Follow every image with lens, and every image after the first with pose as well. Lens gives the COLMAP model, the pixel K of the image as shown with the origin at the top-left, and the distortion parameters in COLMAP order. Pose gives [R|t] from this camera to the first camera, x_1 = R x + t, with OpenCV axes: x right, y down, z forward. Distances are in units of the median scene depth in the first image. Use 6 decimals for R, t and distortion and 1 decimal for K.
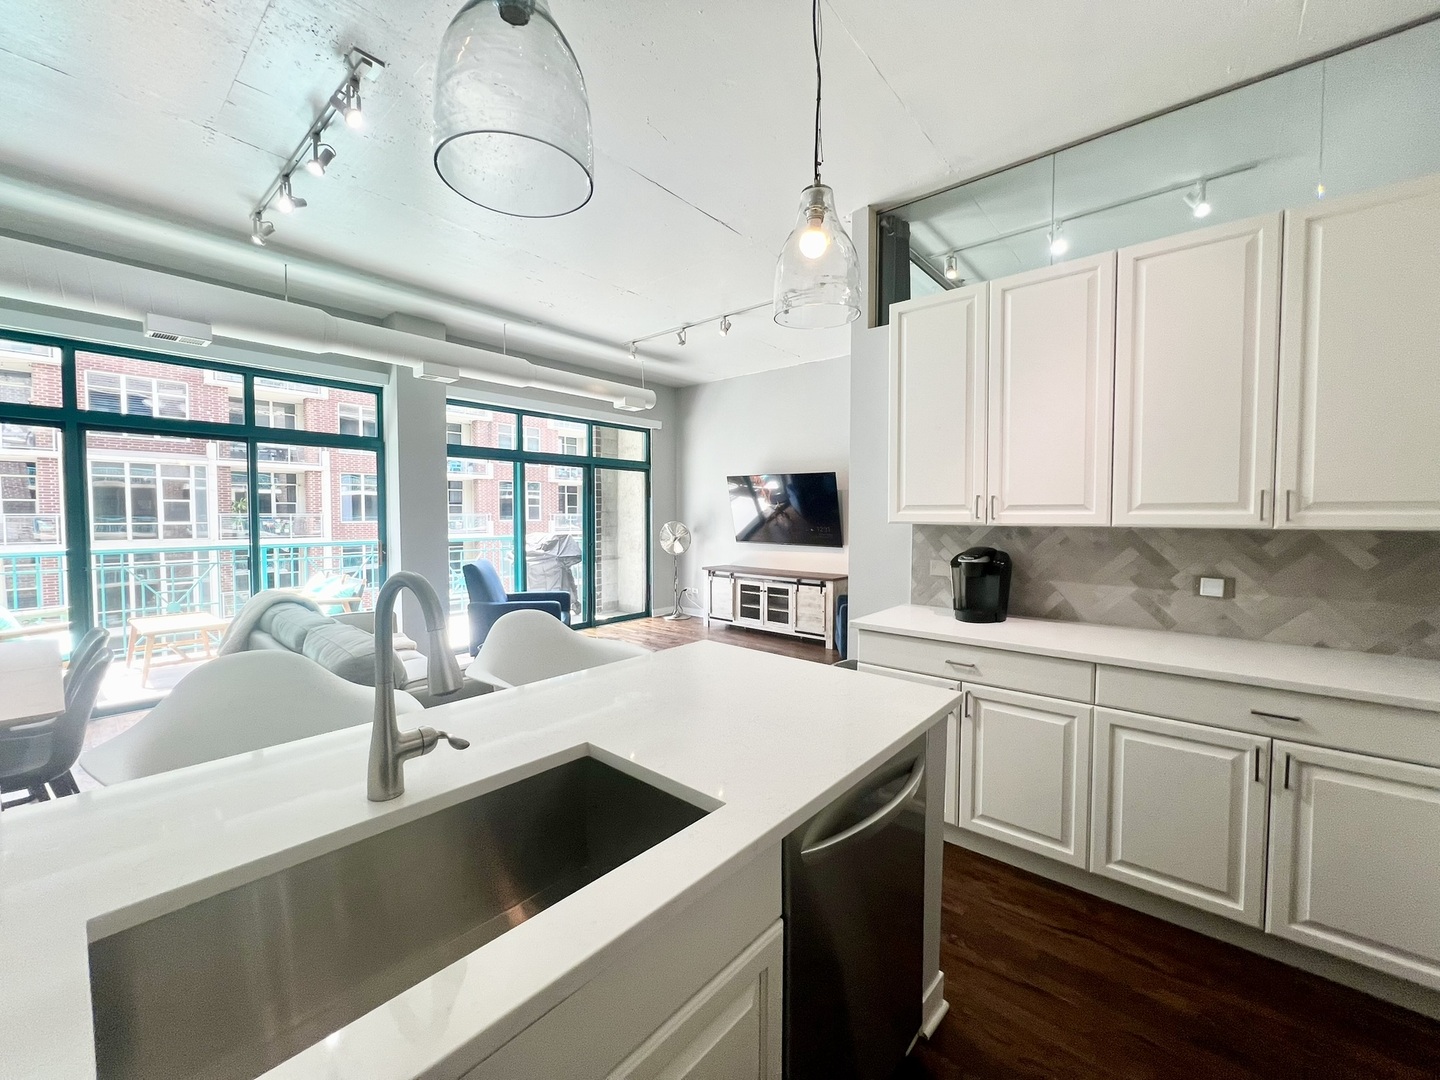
lens RADIAL K [[562.5, 0, 699.5], [0, 562.5, 535.5], [0, 0, 1]] dist [-0.000506, -0.000060]
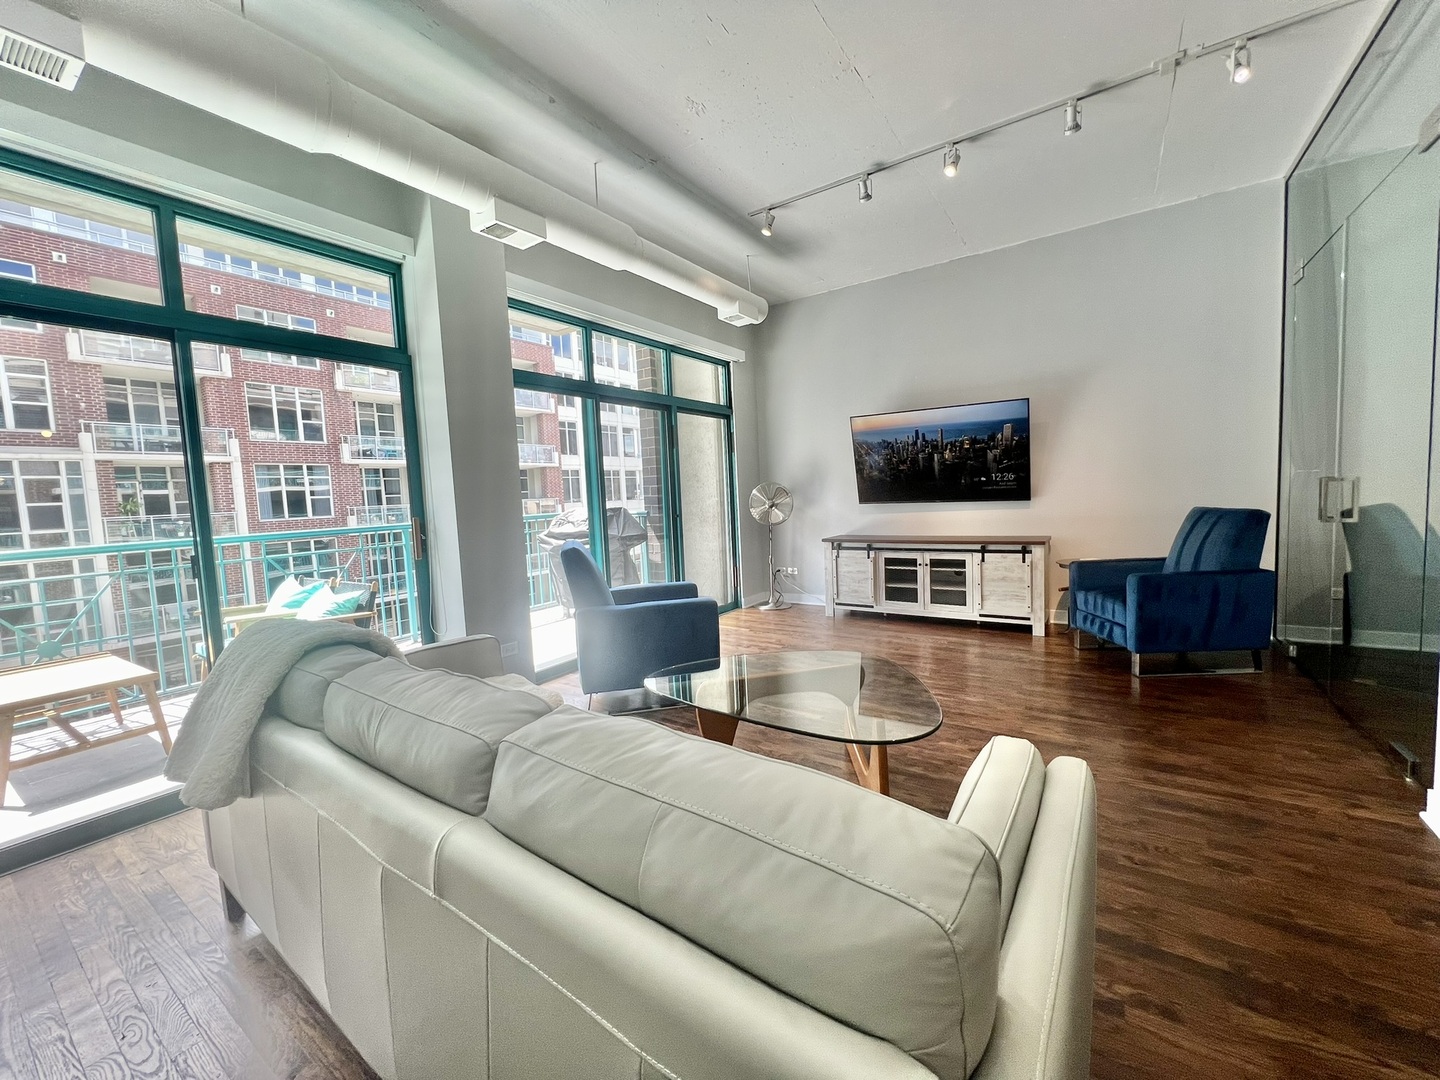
lens RADIAL K [[582.9, 0, 721.1], [0, 582.9, 535.0], [0, 0, 1]] dist [0.001043, 0.000233]
pose [[0.992871, -0.055727, 0.105361, -0.226863], [0.052042, 0.997944, 0.037409, 0.015661], [-0.107229, -0.031659, 0.993730, 0.247732]]
